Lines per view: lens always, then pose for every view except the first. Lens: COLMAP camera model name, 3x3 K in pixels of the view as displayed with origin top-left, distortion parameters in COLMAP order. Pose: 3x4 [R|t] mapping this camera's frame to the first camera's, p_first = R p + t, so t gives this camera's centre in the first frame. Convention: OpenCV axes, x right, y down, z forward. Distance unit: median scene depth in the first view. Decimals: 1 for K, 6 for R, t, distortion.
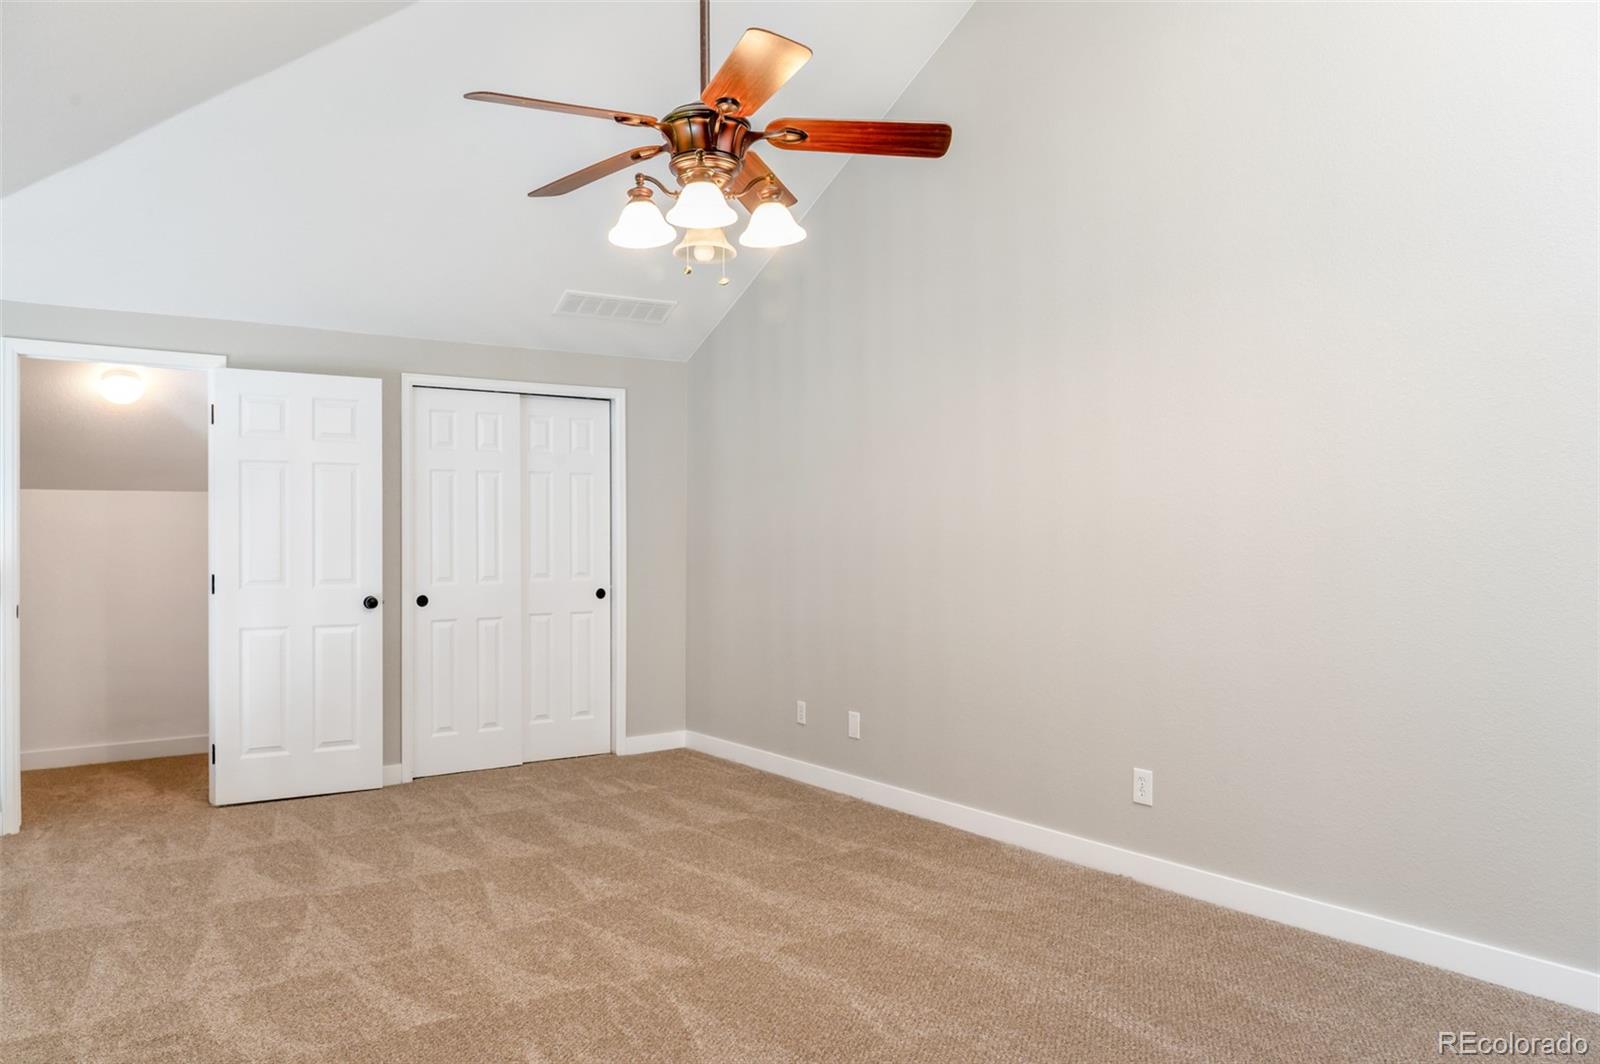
lens RADIAL K [[1090.3, 0, 800.0], [0, 1090.3, 532.0], [0, 0, 1]] dist [0.001420, -0.000749]
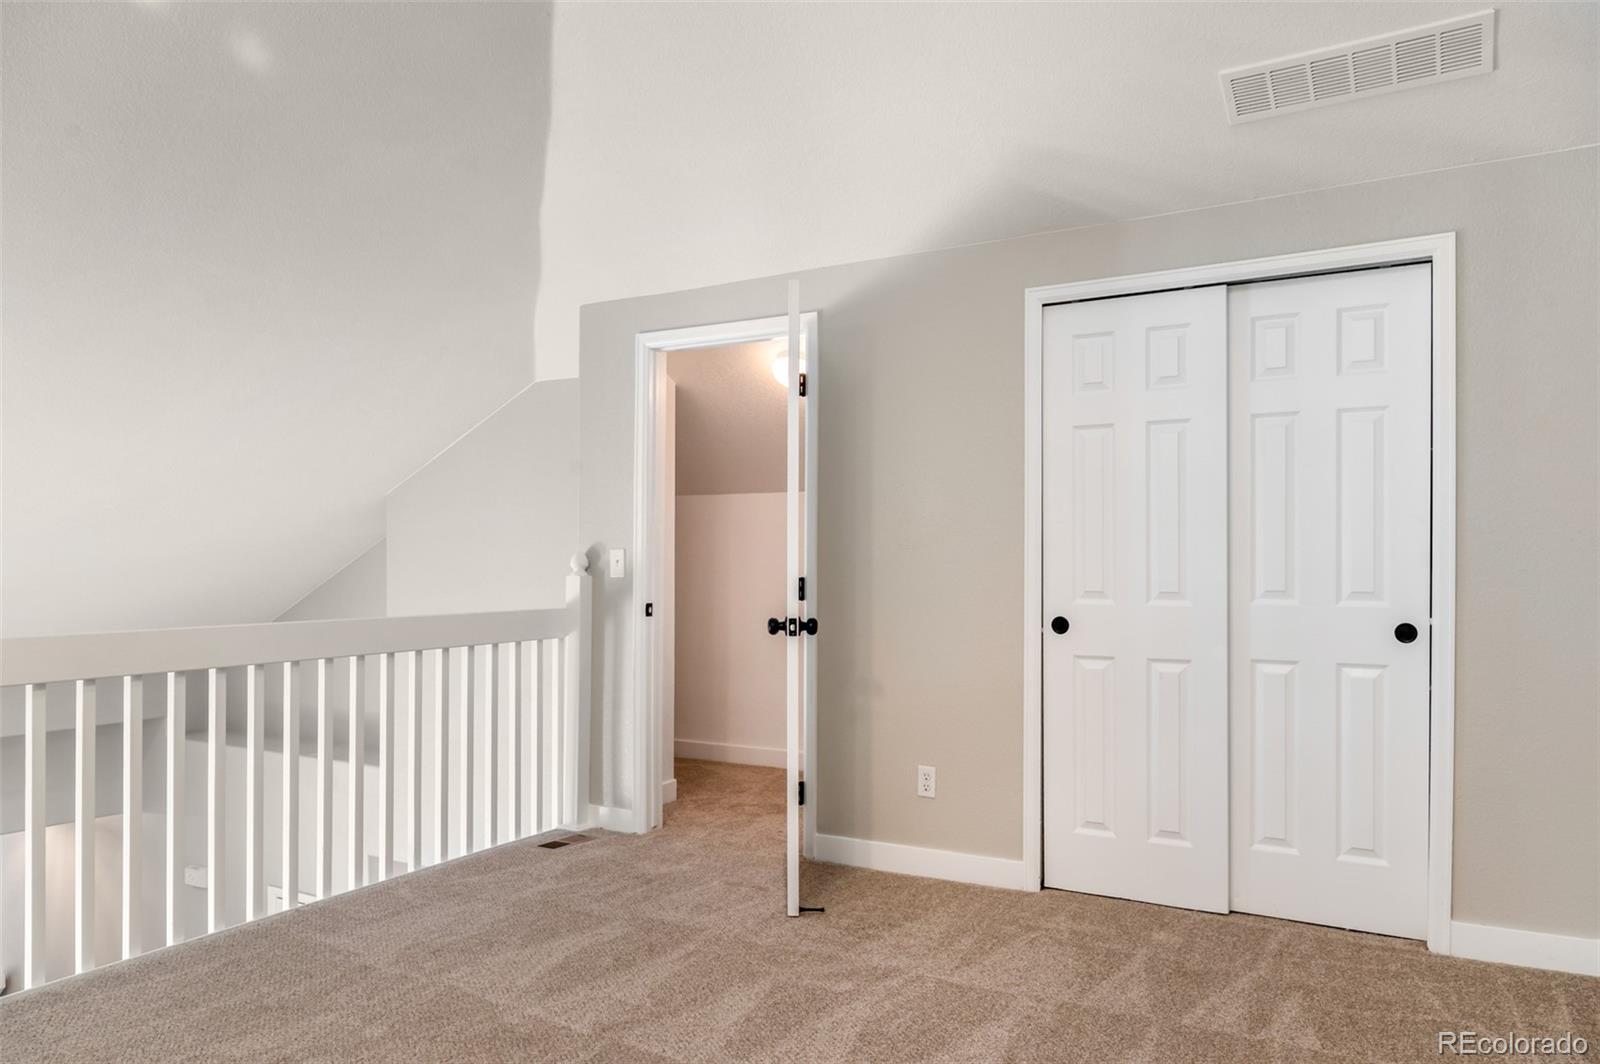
lens RADIAL K [[1116.9, 0, 799.6], [0, 1116.9, 558.0], [0, 0, 1]] dist [0.003355, 0.001194]
pose [[0.411515, 0.005557, -0.911386, 0.206805], [0.007799, 0.999923, 0.009619, 0.014112], [0.911369, -0.011066, 0.411441, 0.565784]]
